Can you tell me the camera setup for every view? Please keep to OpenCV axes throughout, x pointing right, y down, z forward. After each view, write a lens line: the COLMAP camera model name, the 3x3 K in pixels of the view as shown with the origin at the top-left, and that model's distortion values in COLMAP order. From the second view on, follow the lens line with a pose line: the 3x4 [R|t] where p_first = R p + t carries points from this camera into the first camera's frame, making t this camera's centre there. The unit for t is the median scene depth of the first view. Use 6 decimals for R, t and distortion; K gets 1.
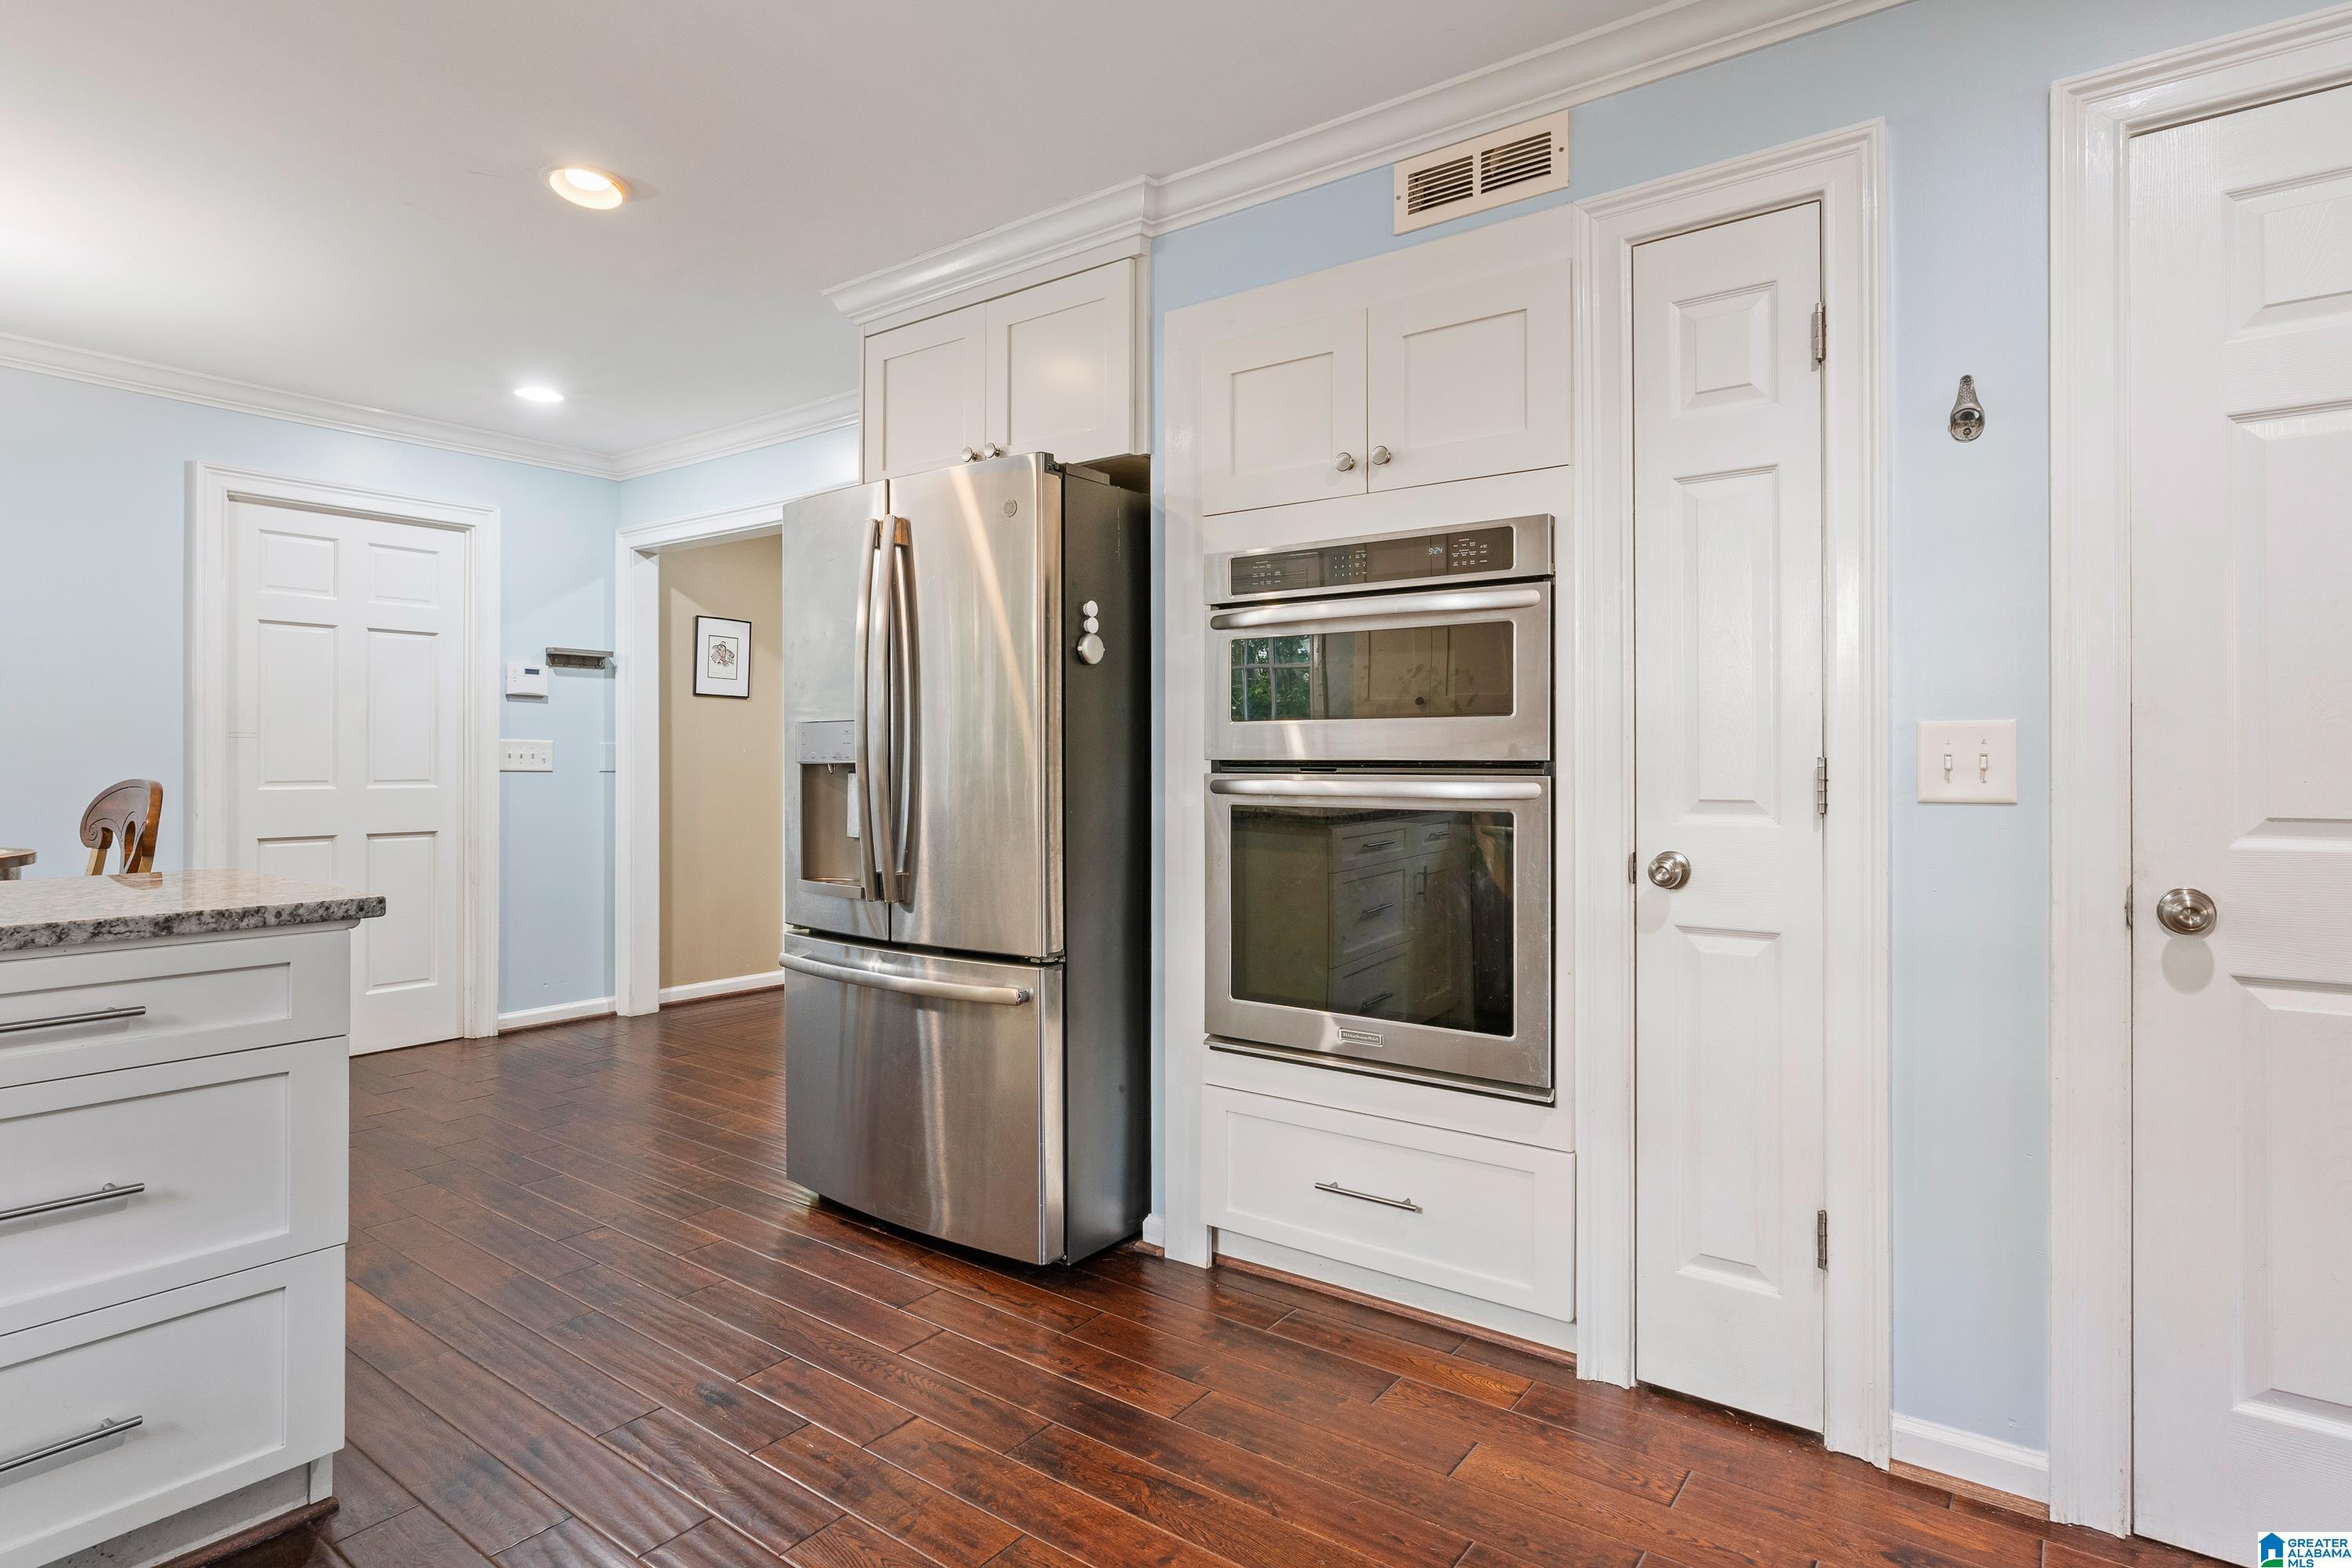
lens RADIAL K [[1218.3, 0, 1174.5], [0, 1218.3, 807.4], [0, 0, 1]] dist [-0.003371, -0.000418]
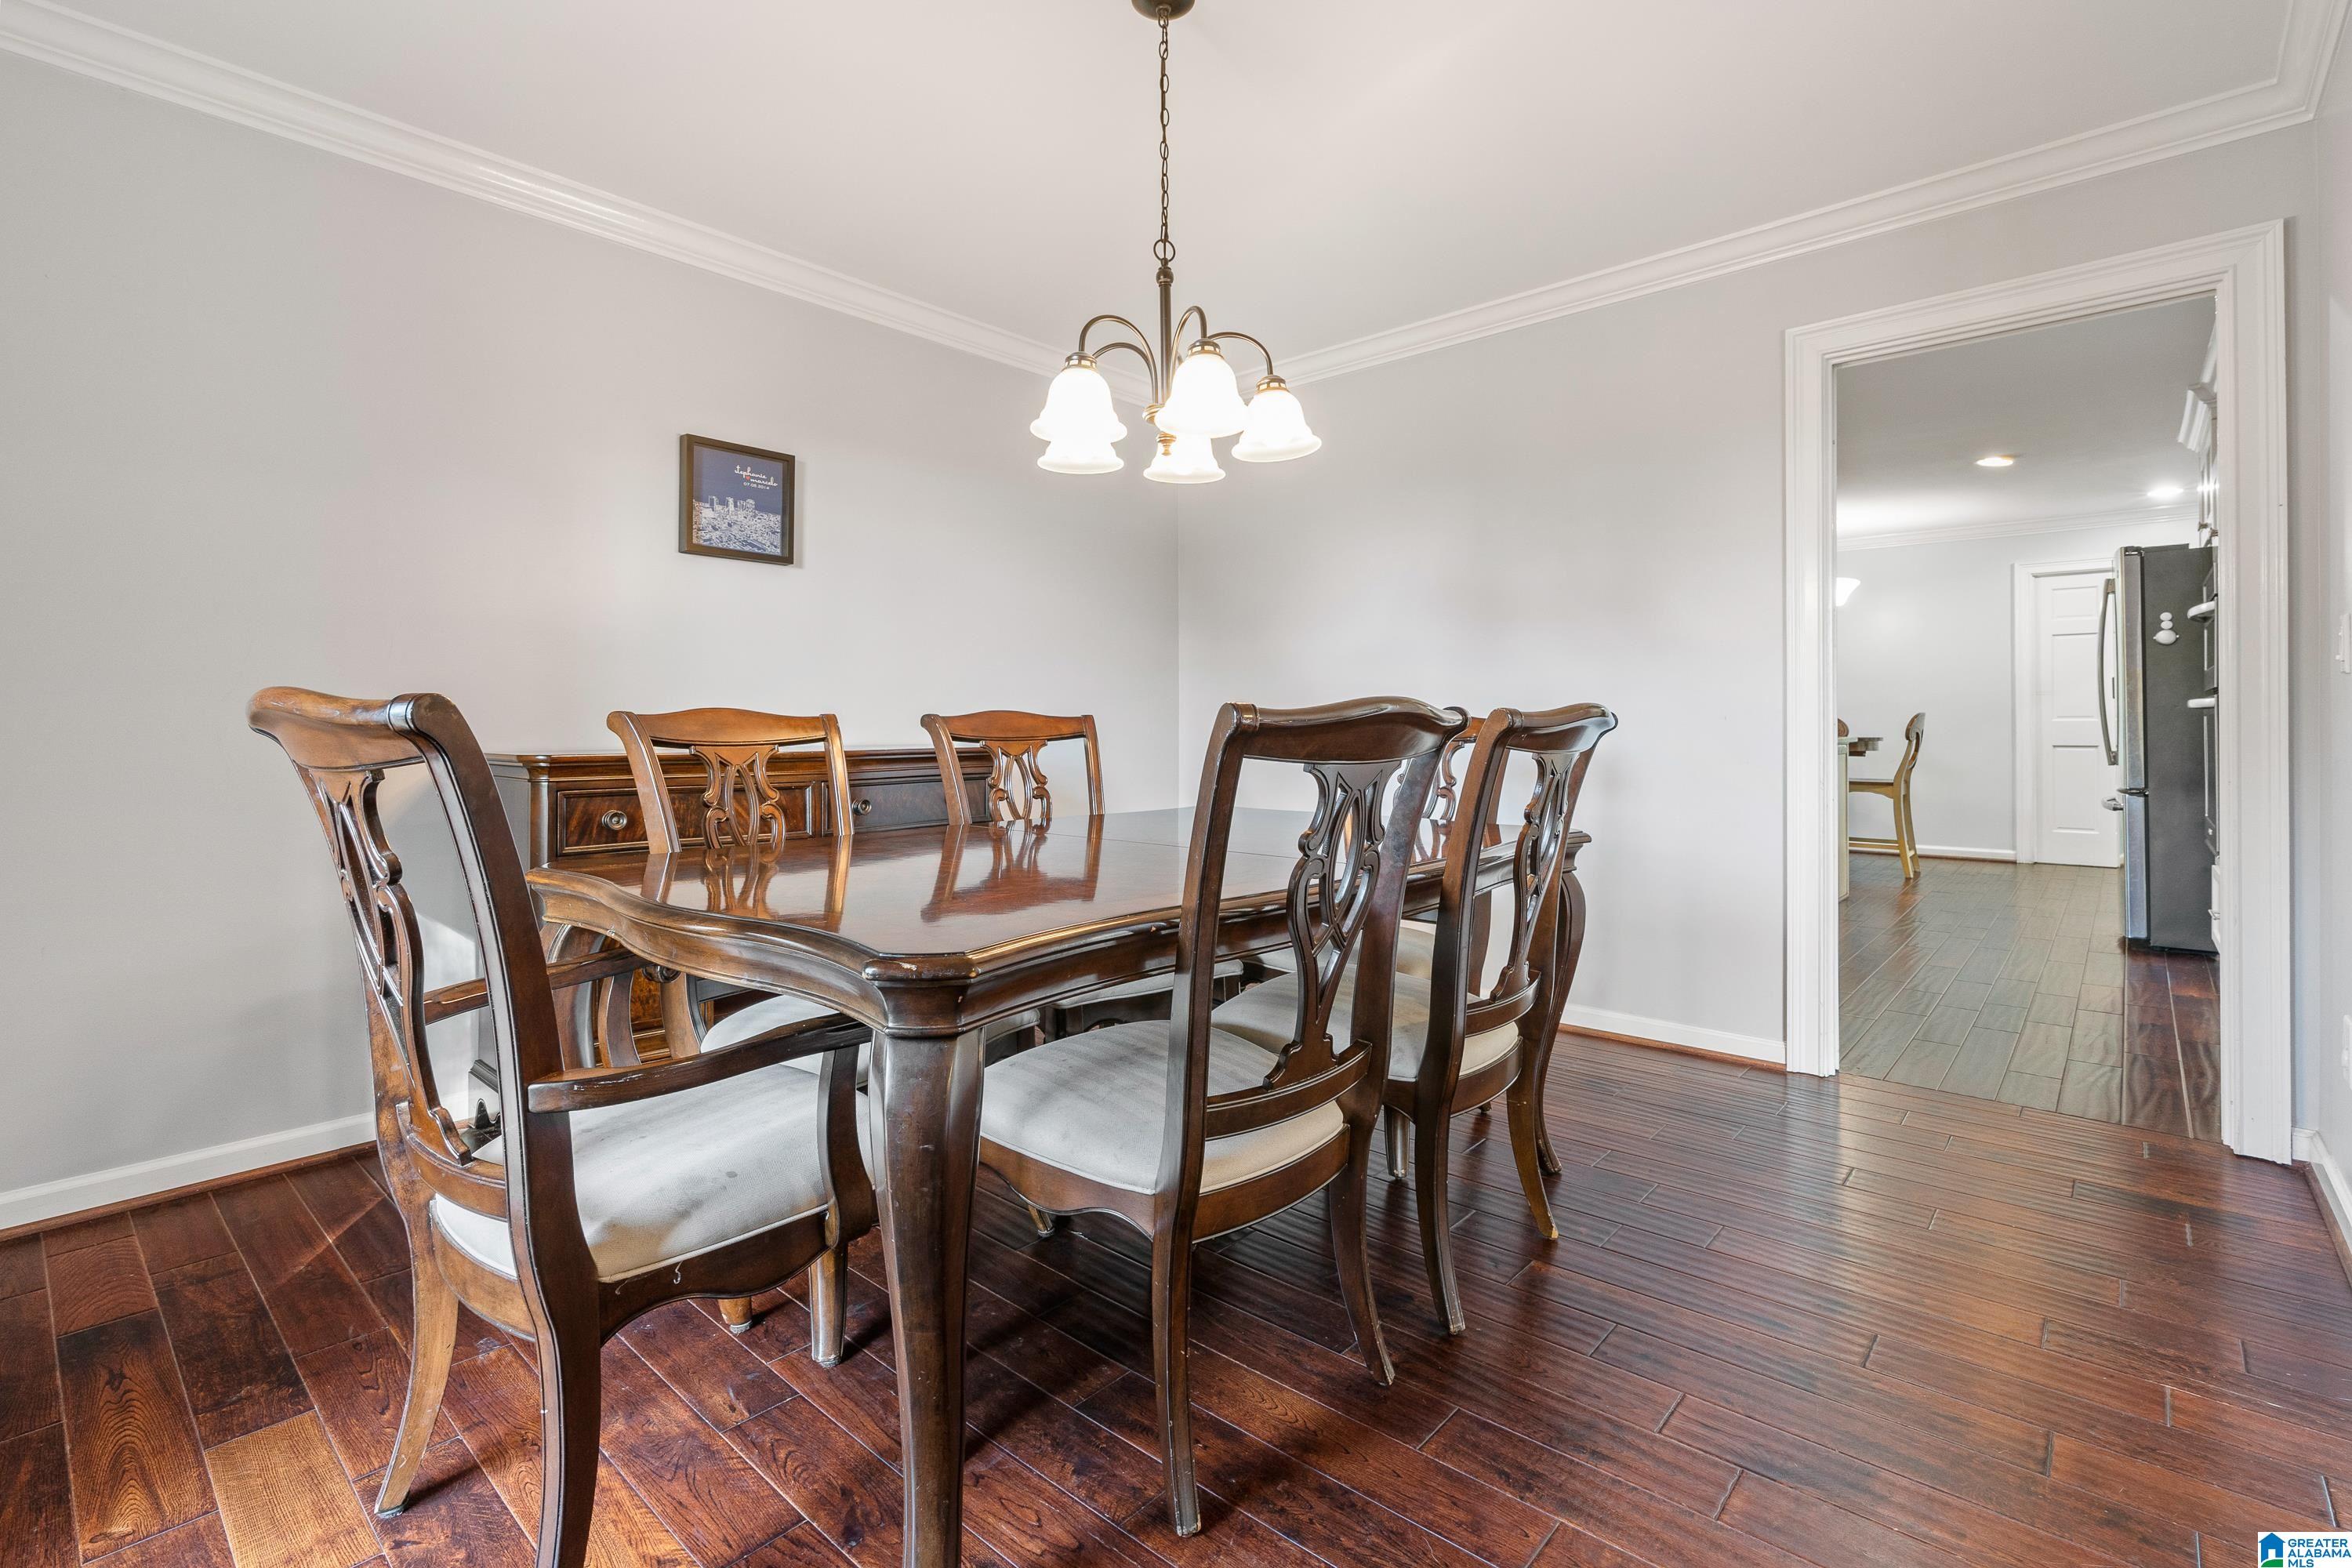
lens RADIAL K [[1070.9, 0, 1176.0], [0, 1070.9, 784.0], [0, 0, 1]] dist [-0.018875, 0.000210]
pose [[-0.069708, 0.034647, -0.996966, 1.750665], [0.001006, 0.999399, 0.034662, 0.047064], [0.997567, 0.001413, -0.069701, -0.477725]]
